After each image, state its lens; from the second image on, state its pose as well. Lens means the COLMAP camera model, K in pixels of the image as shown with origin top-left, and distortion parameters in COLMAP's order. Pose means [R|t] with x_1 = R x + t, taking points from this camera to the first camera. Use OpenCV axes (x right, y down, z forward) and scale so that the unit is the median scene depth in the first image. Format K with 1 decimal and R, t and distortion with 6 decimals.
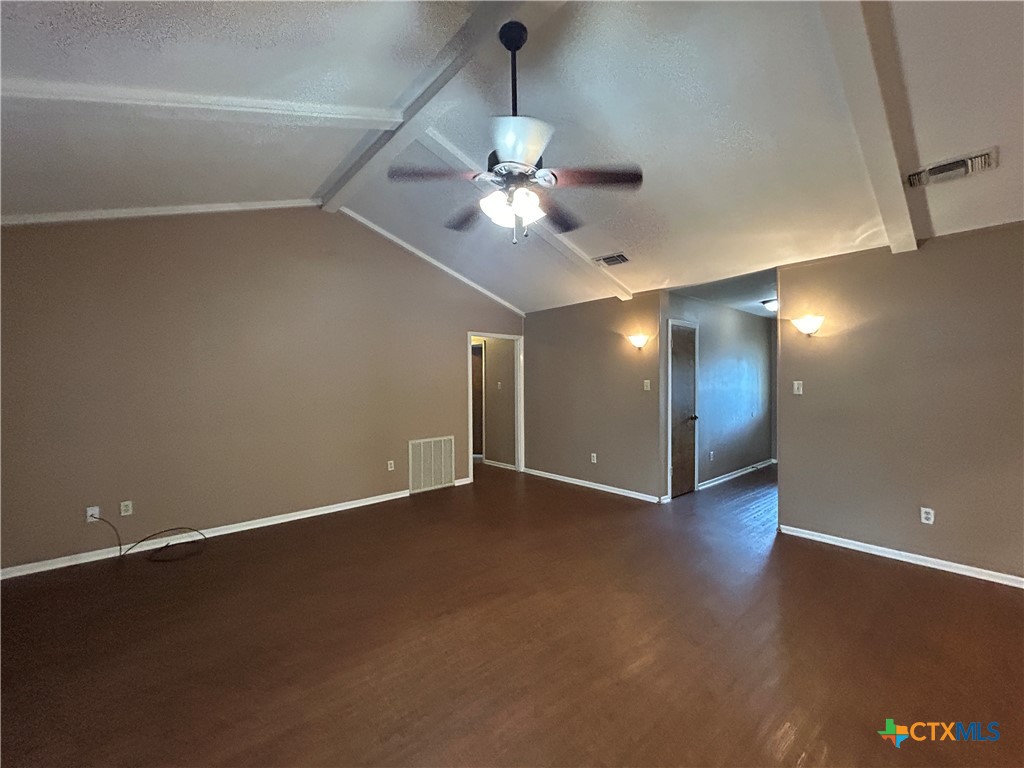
lens RADIAL K [[417.8, 0, 510.7], [0, 417.8, 385.1], [0, 0, 1]] dist [-0.003373, 0.001782]
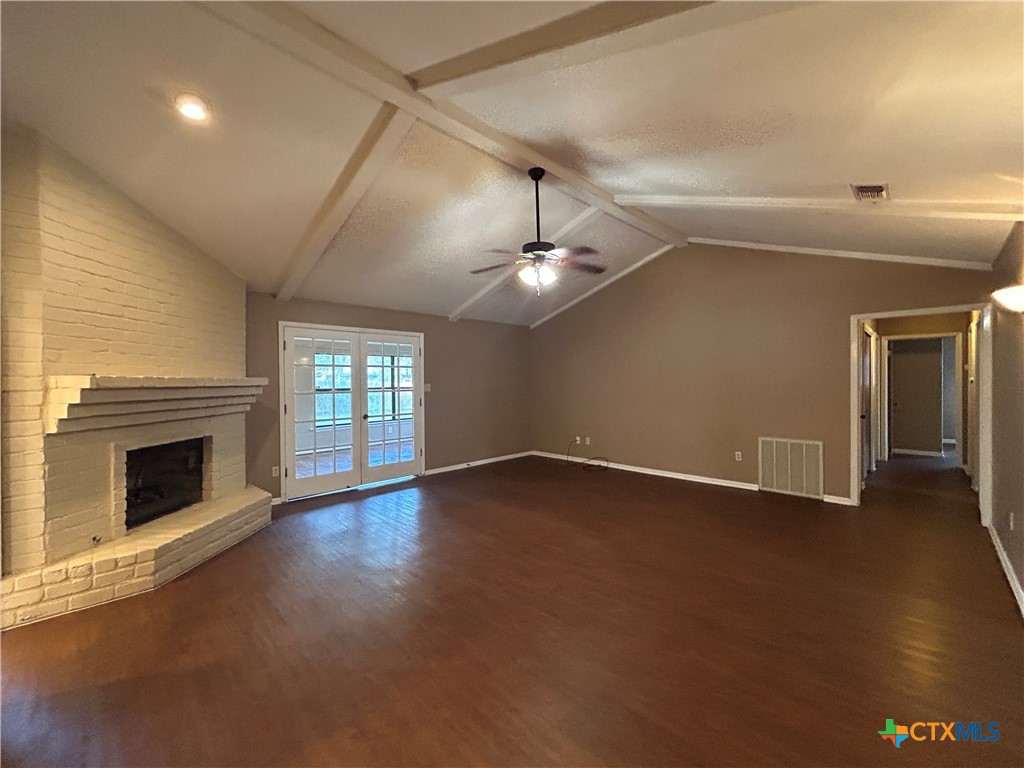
lens RADIAL K [[417.8, 0, 512.5], [0, 417.8, 382.7], [0, 0, 1]] dist [-0.003373, 0.001782]
pose [[0.067845, 0.012655, -0.997616, 0.730071], [-0.004923, 0.999912, 0.012349, -0.006987], [0.997684, 0.004074, 0.067902, 0.339584]]
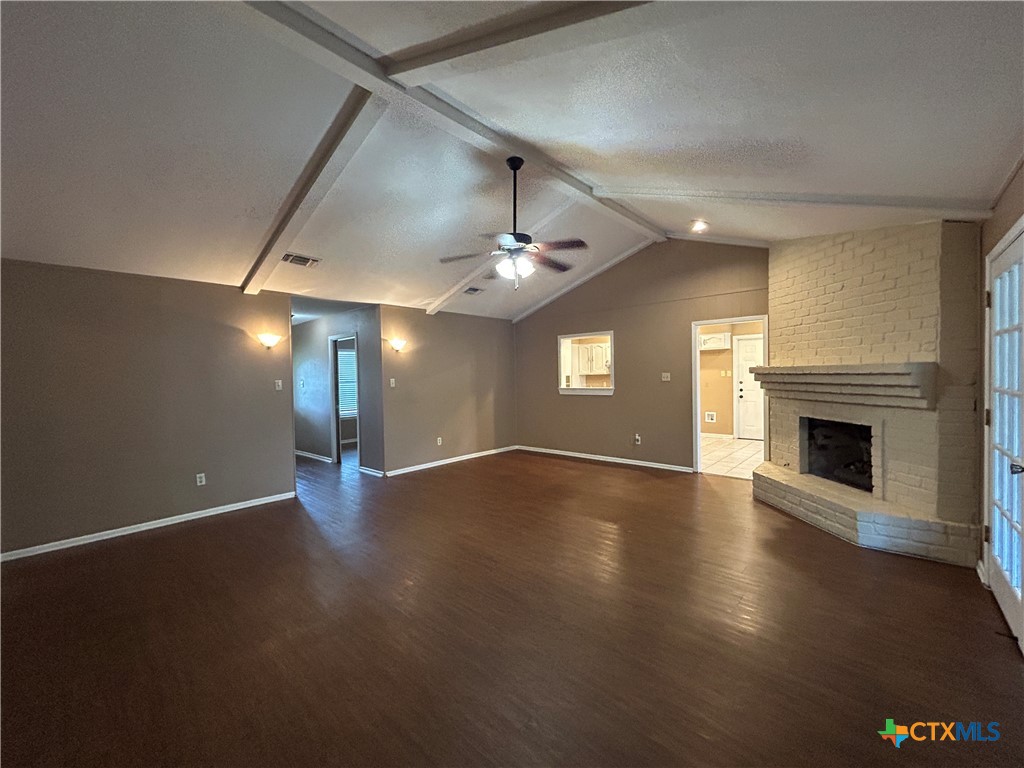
lens RADIAL K [[417.8, 0, 513.6], [0, 417.8, 381.3], [0, 0, 1]] dist [-0.003373, 0.001782]
pose [[-0.120037, -0.006822, 0.992746, -0.698849], [0.032436, 0.999416, 0.010790, -0.001386], [-0.992239, 0.033496, -0.119745, 0.527302]]
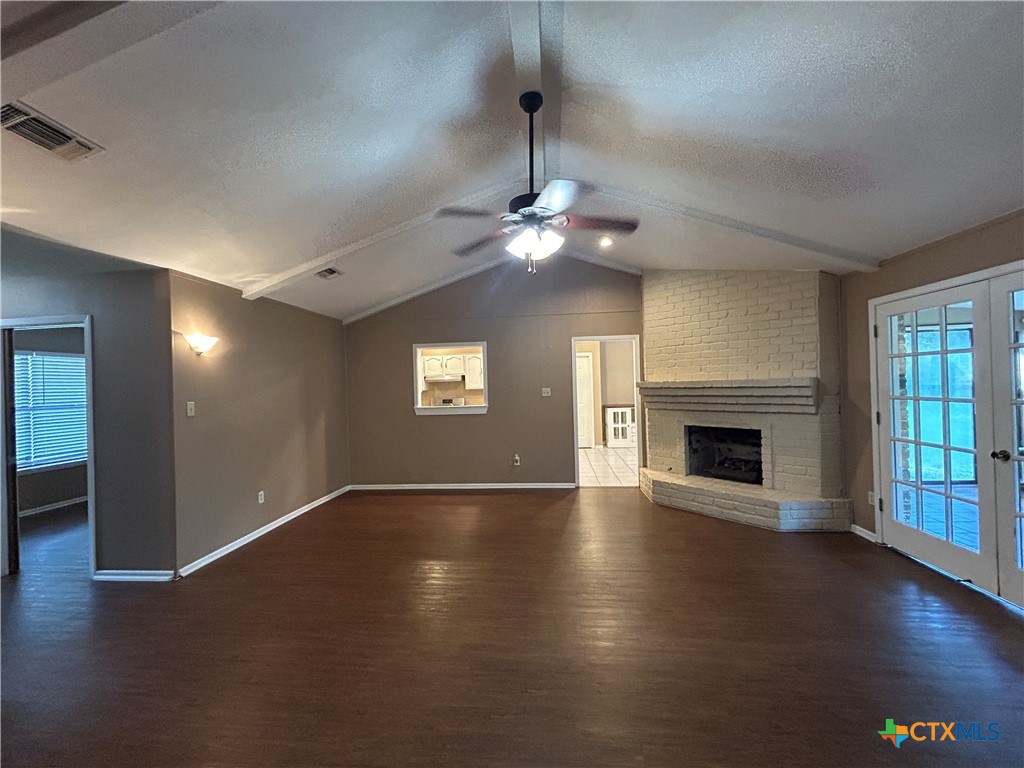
lens RADIAL K [[417.8, 0, 513.0], [0, 417.8, 380.9], [0, 0, 1]] dist [-0.003373, 0.001782]
pose [[-0.690813, 0.031494, 0.722347, -0.343405], [0.040641, 0.999163, -0.004695, -0.016012], [-0.721890, 0.026114, -0.691515, 0.811351]]
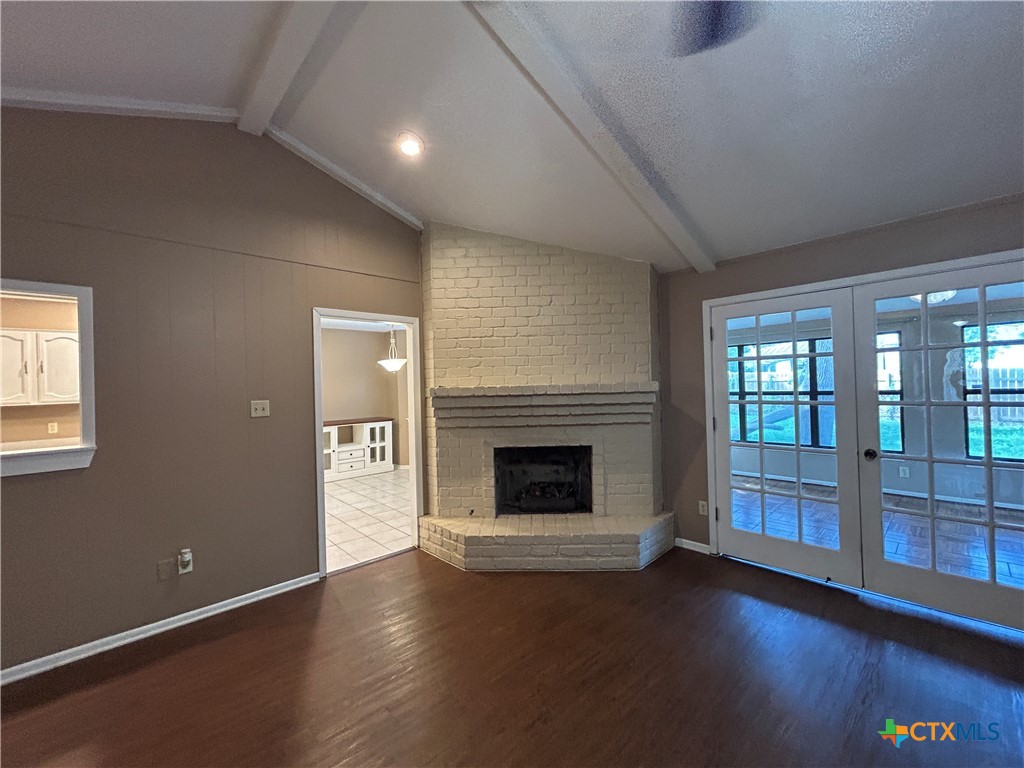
lens RADIAL K [[417.8, 0, 512.5], [0, 417.8, 381.6], [0, 0, 1]] dist [-0.003373, 0.001782]
pose [[-0.998689, 0.034328, -0.037959, 0.089604], [0.034176, 0.999405, 0.004653, -0.014616], [0.038096, 0.003350, -0.999268, 0.548255]]
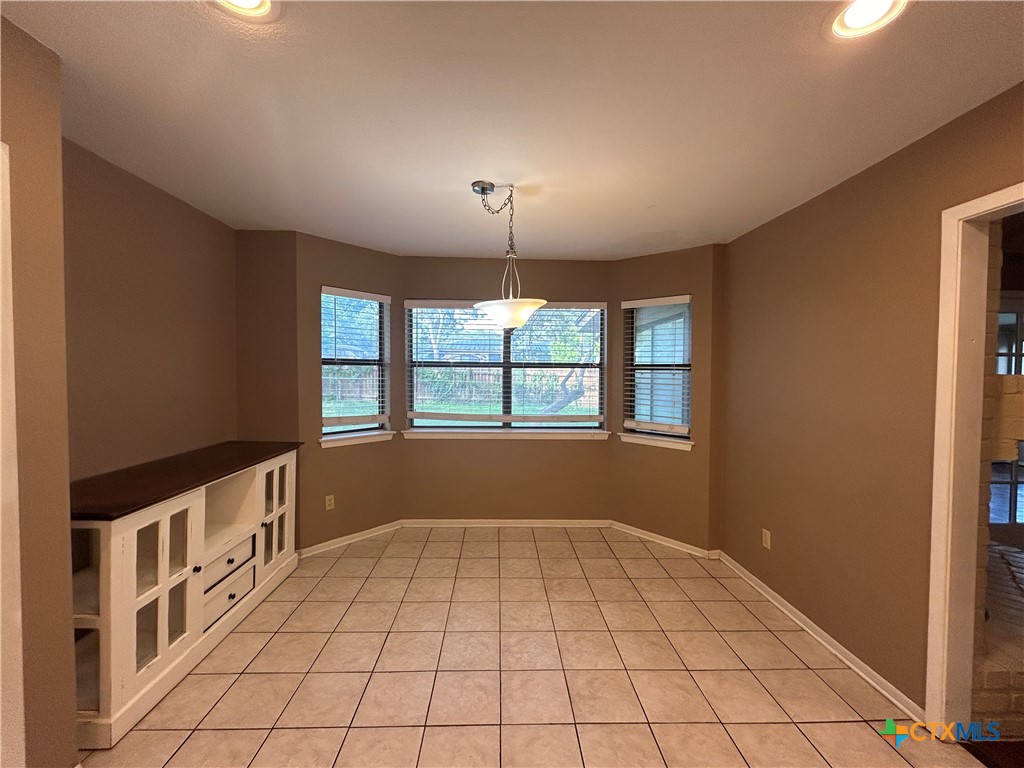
lens RADIAL K [[417.8, 0, 509.6], [0, 417.8, 387.8], [0, 0, 1]] dist [-0.003373, 0.001782]
pose [[-0.635410, 0.031799, -0.771520, 0.700212], [-0.013465, 0.998543, 0.052245, -0.009494], [0.772058, 0.043586, -0.634056, -0.275376]]
